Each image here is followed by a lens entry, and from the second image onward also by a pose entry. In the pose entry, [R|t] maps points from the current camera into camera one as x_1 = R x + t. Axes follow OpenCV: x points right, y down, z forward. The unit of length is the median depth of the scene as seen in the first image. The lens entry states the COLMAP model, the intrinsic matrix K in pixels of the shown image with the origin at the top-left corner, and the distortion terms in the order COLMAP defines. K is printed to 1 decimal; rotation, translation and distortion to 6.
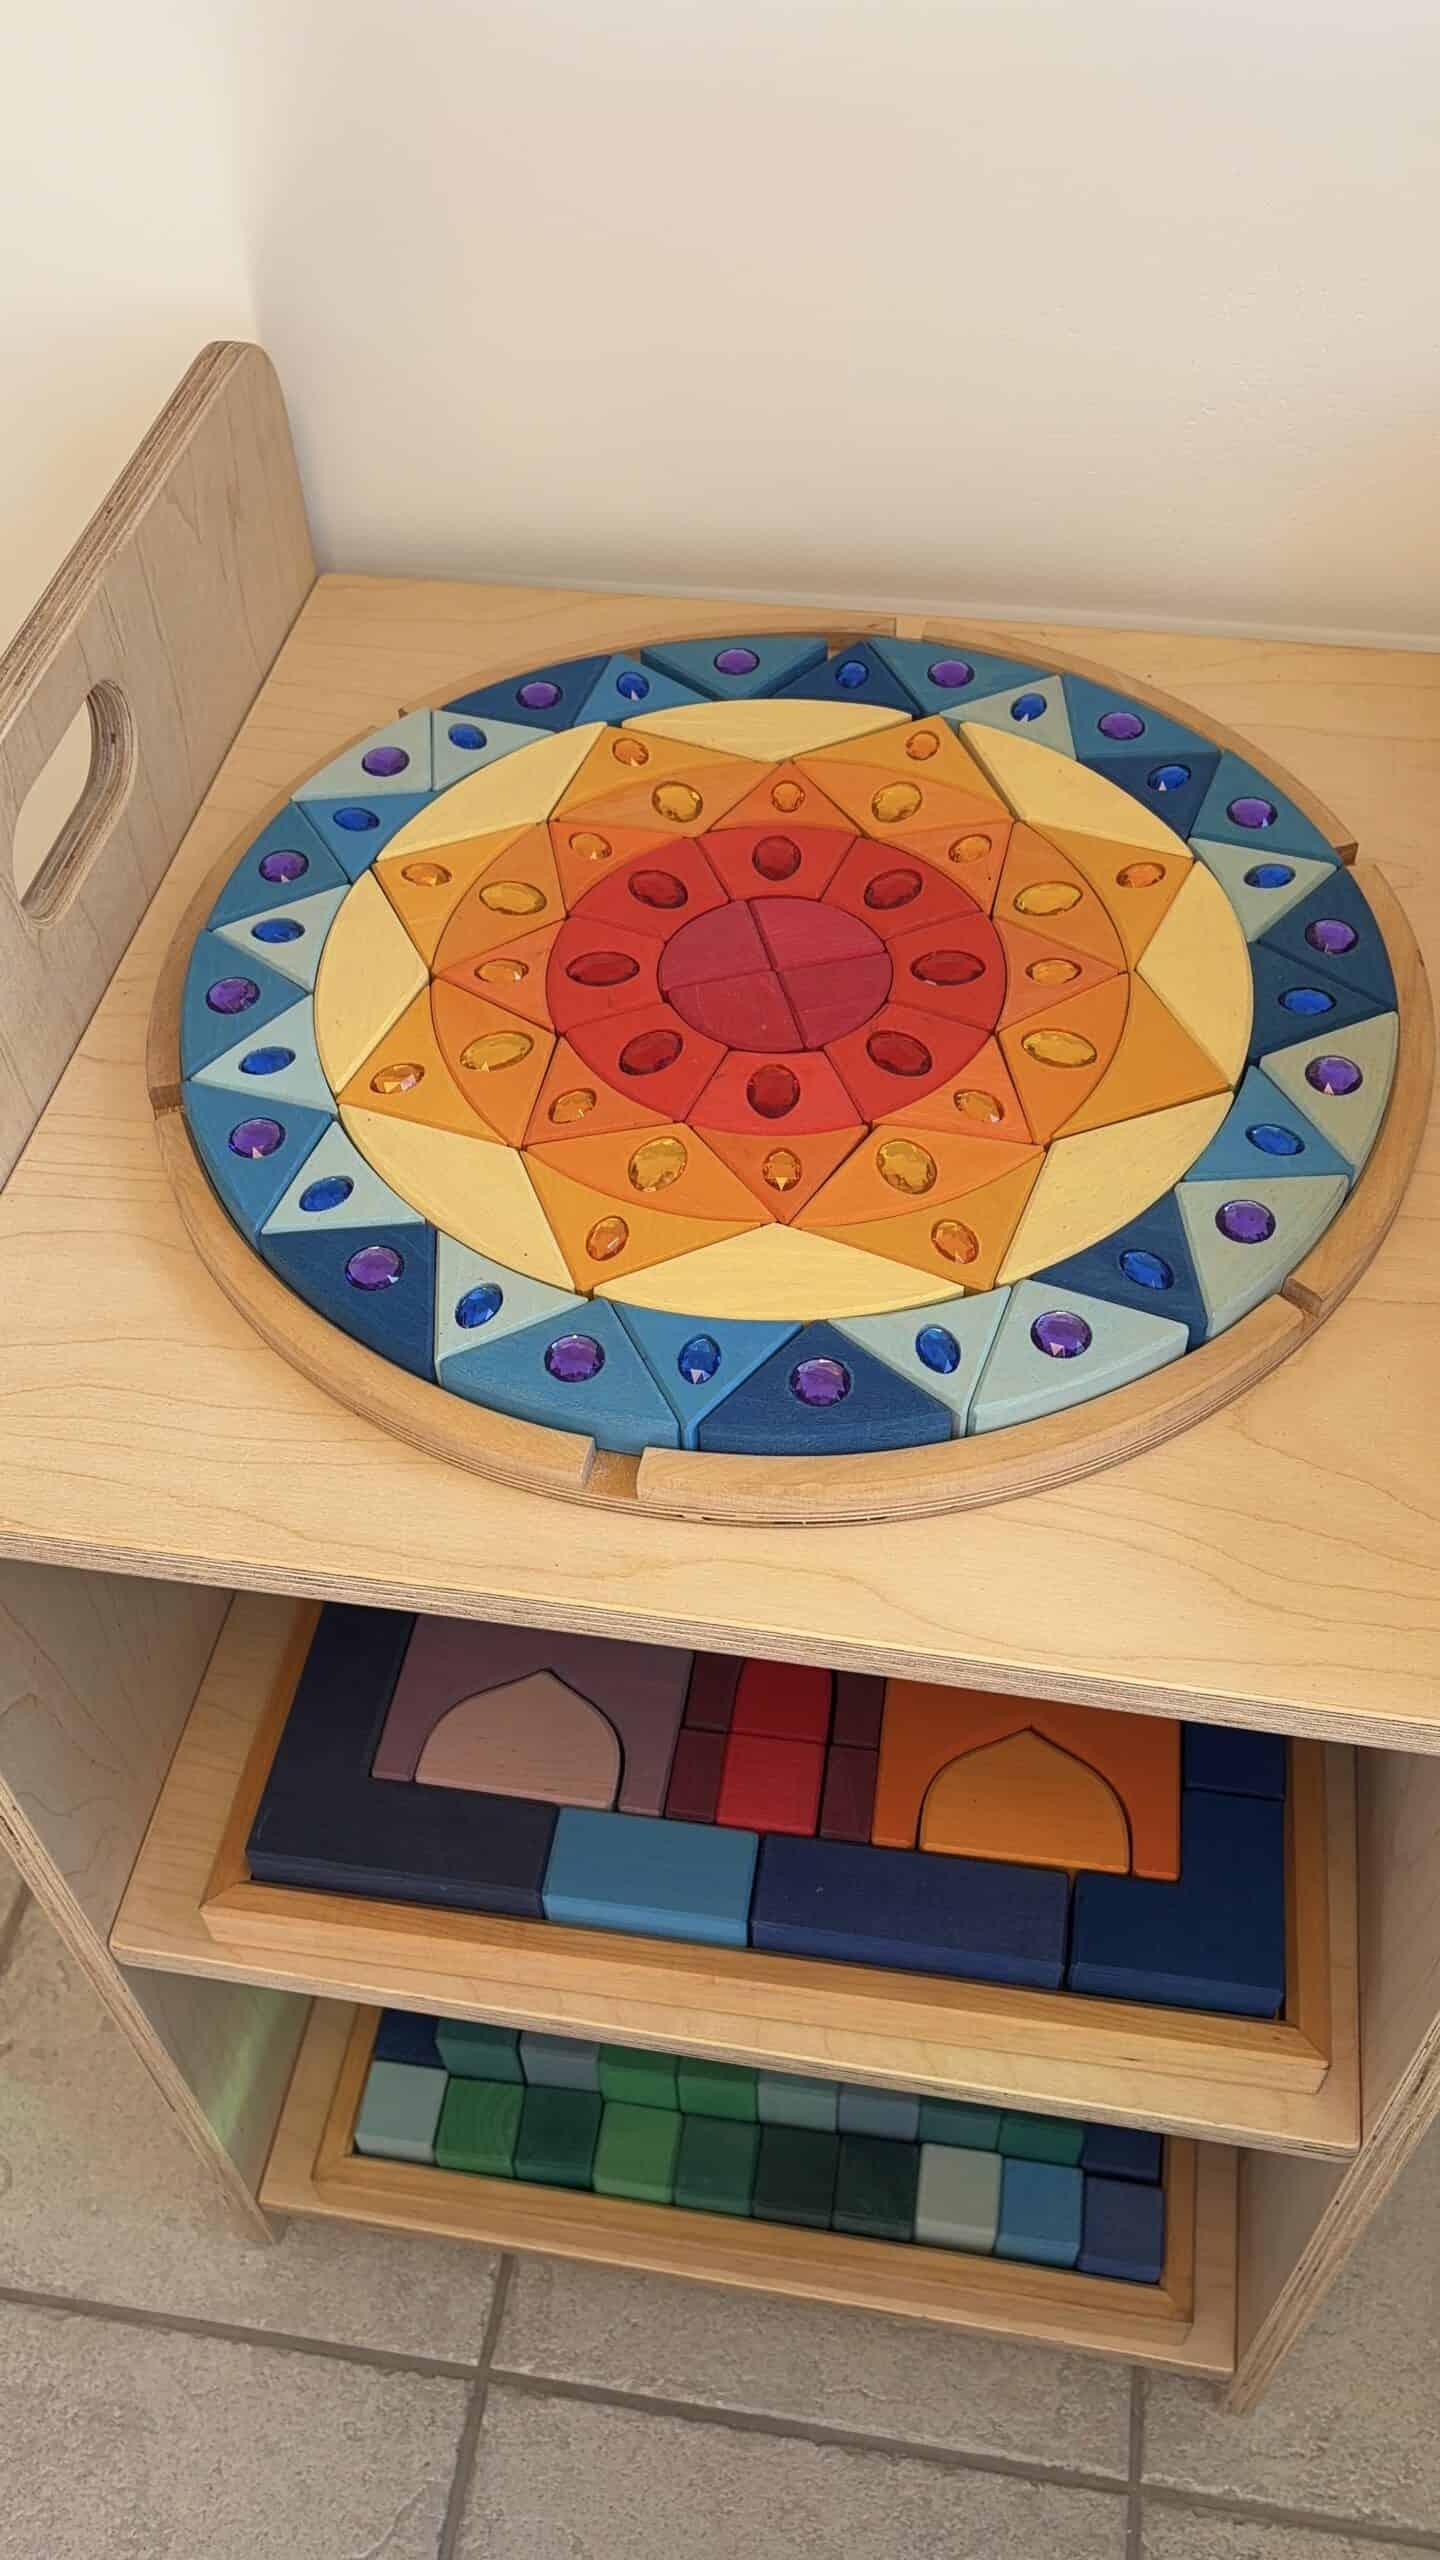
lens RADIAL K [[2215.3, 0, 699.2], [0, 2215.3, 1277.3], [0, 0, 1]] dist [0.014449, -0.022456]
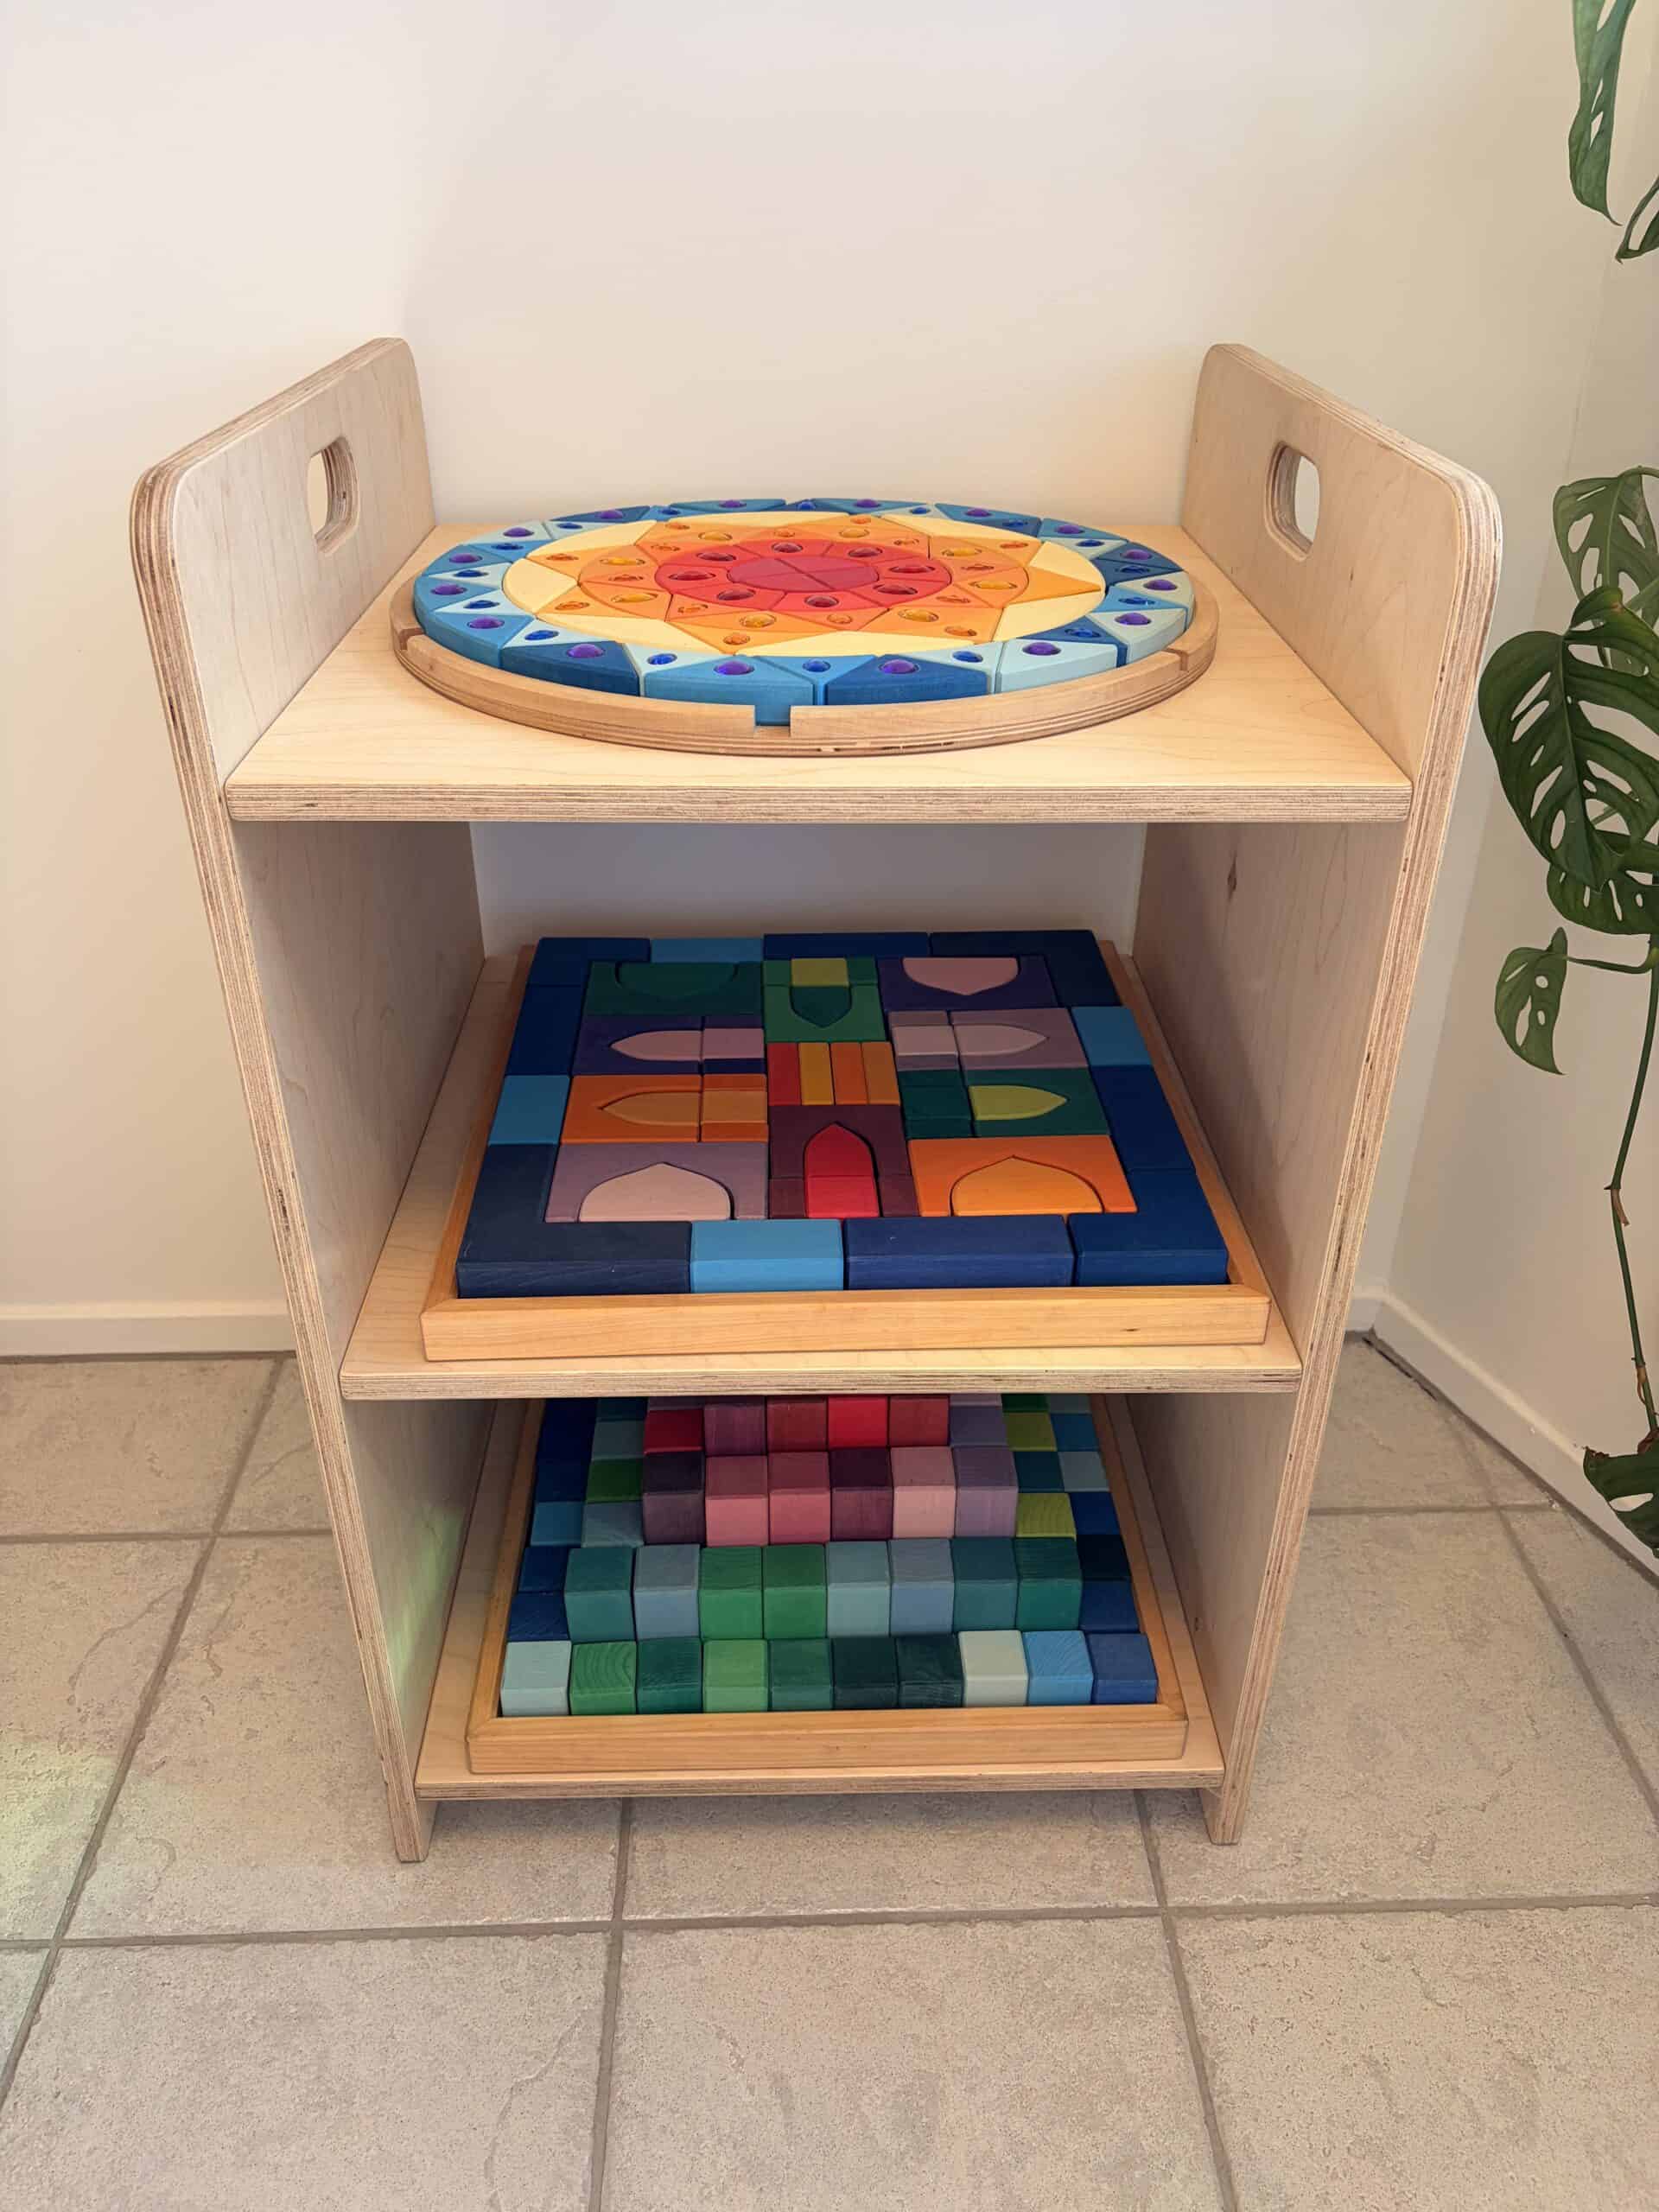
lens RADIAL K [[1694.8, 0, 826.3], [0, 1694.8, 1108.4], [0, 0, 1]] dist [0.024284, -0.041110]
pose [[0.979410, -0.065499, 0.190961, -0.175324], [0.124615, 0.940339, -0.316598, 0.513987], [-0.158832, 0.333875, 0.929139, 0.011254]]
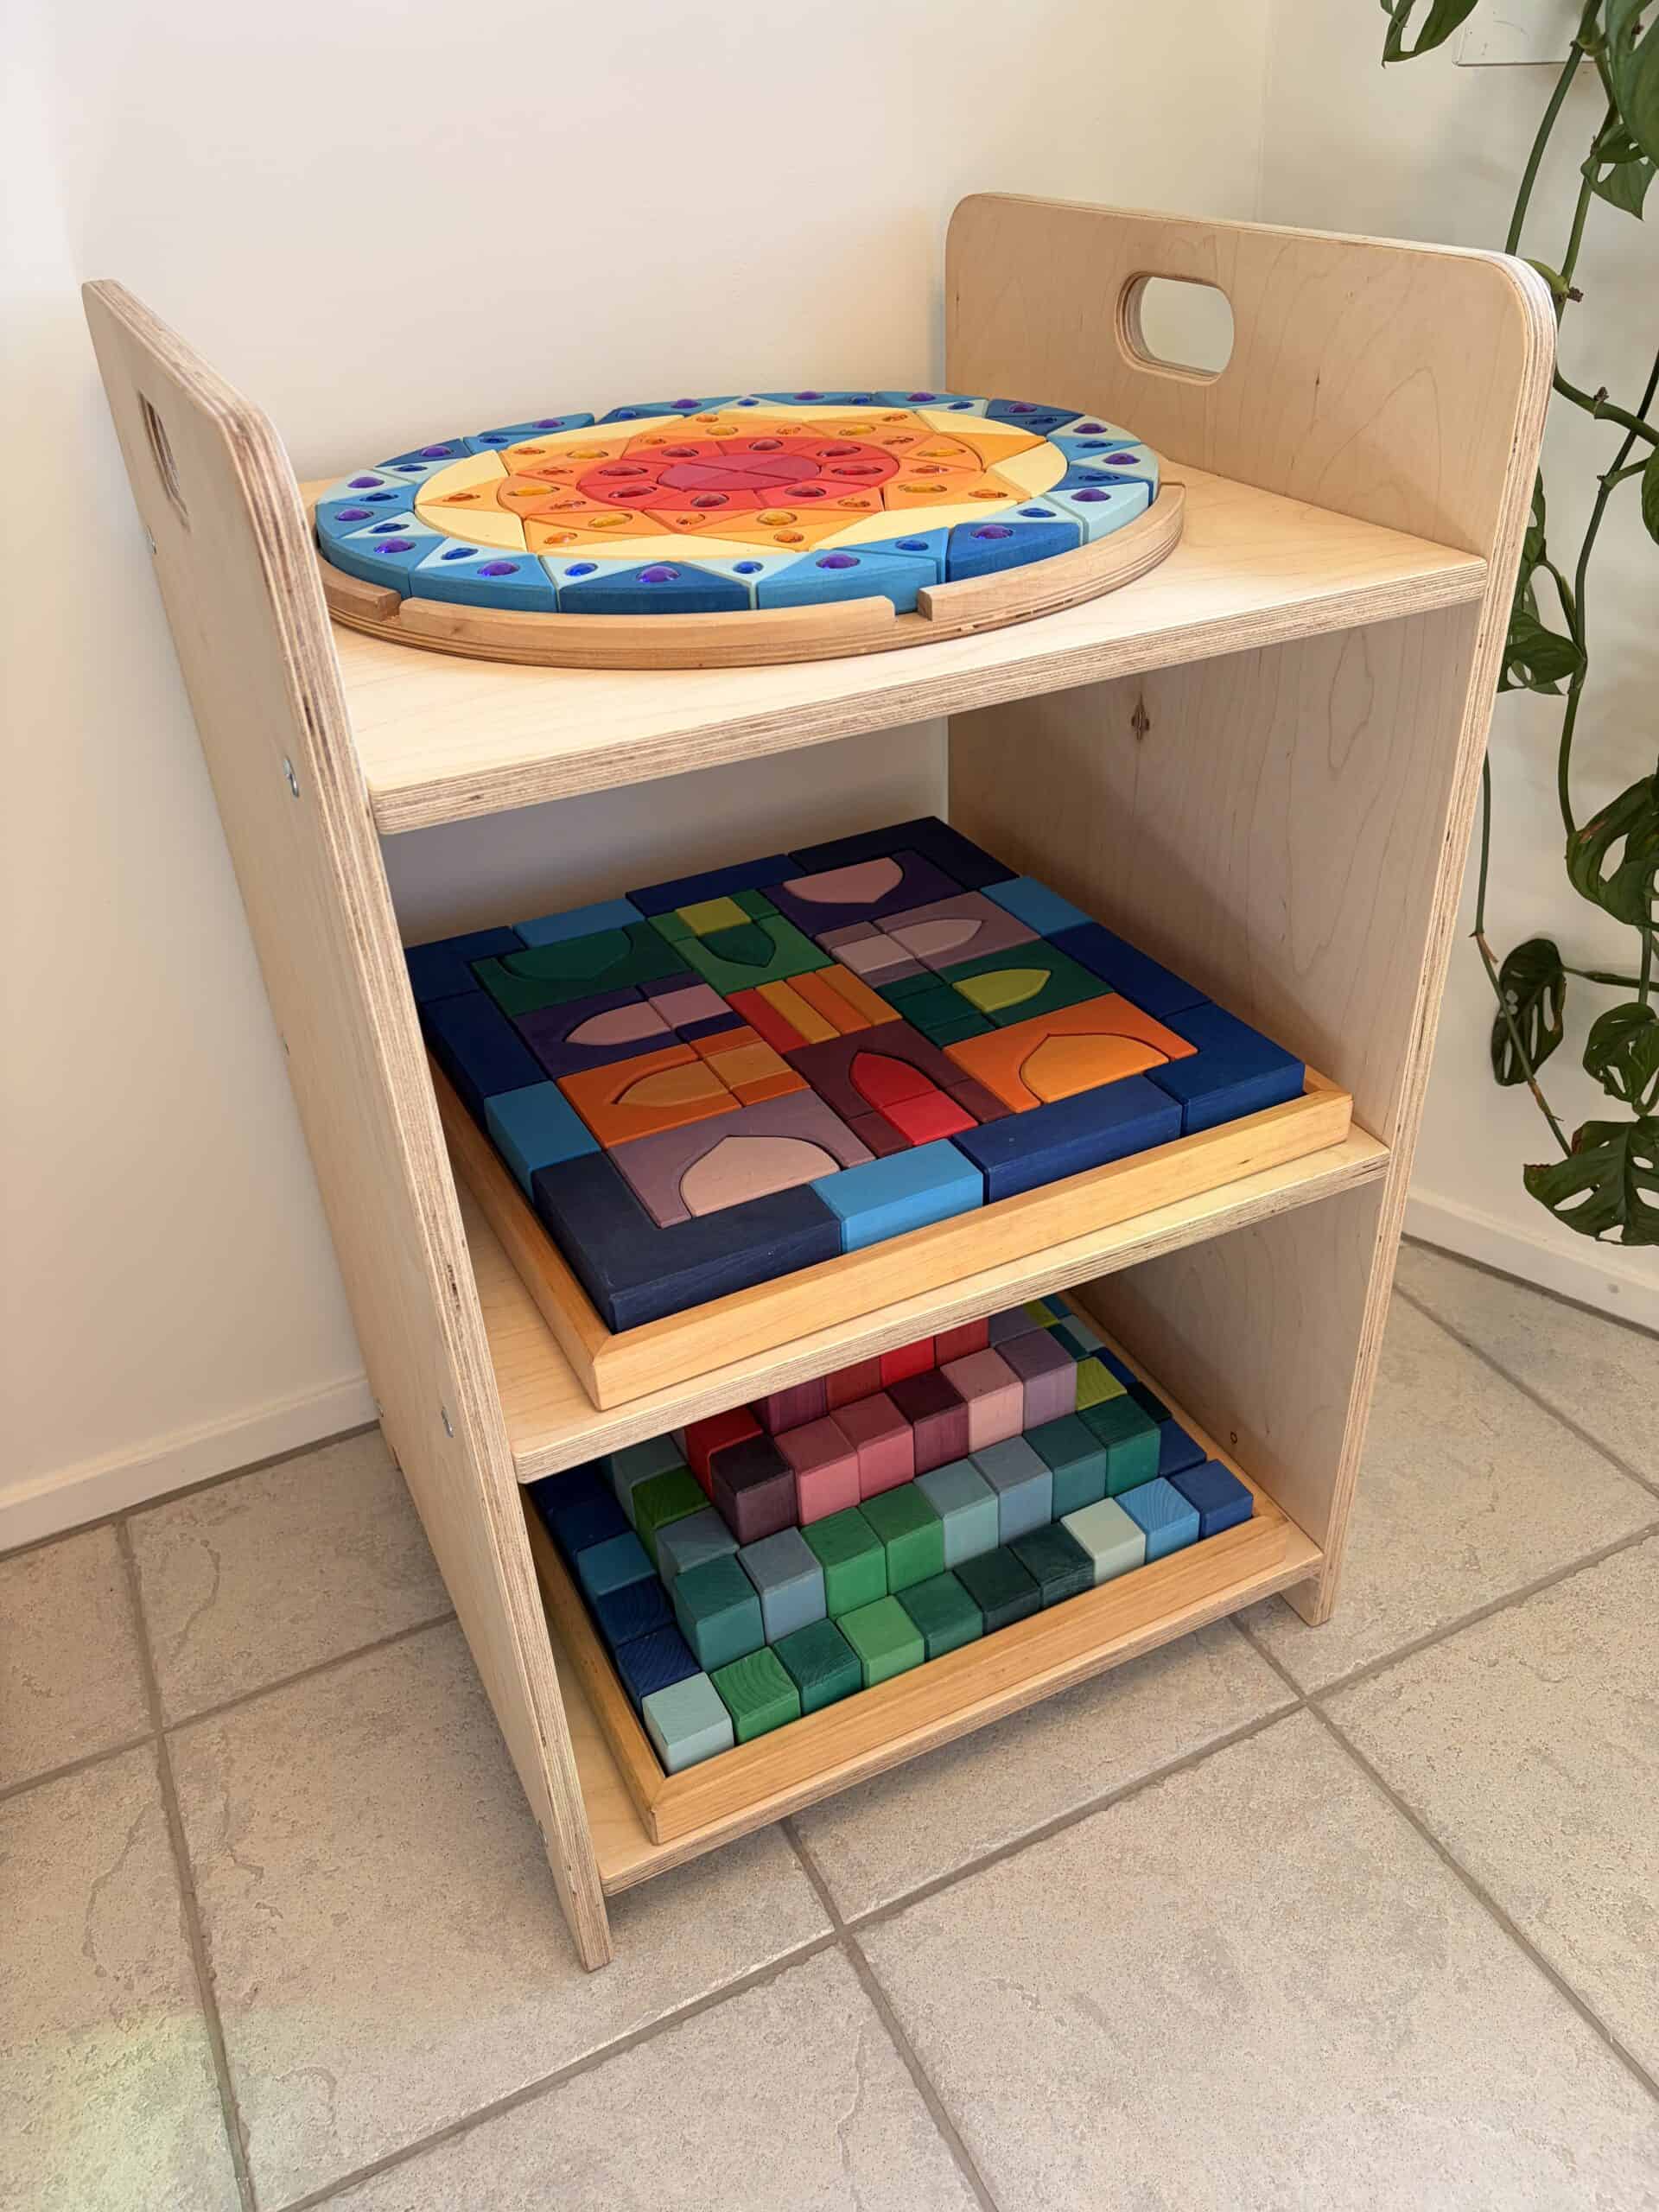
lens RADIAL K [[1694.8, 0, 826.5], [0, 1694.8, 1123.6], [0, 0, 1]] dist [0.024284, -0.041110]
pose [[0.810156, -0.324450, 0.488242, -0.513365], [0.459659, 0.868487, -0.185594, 0.395362], [-0.363815, 0.374784, 0.852745, 0.172212]]
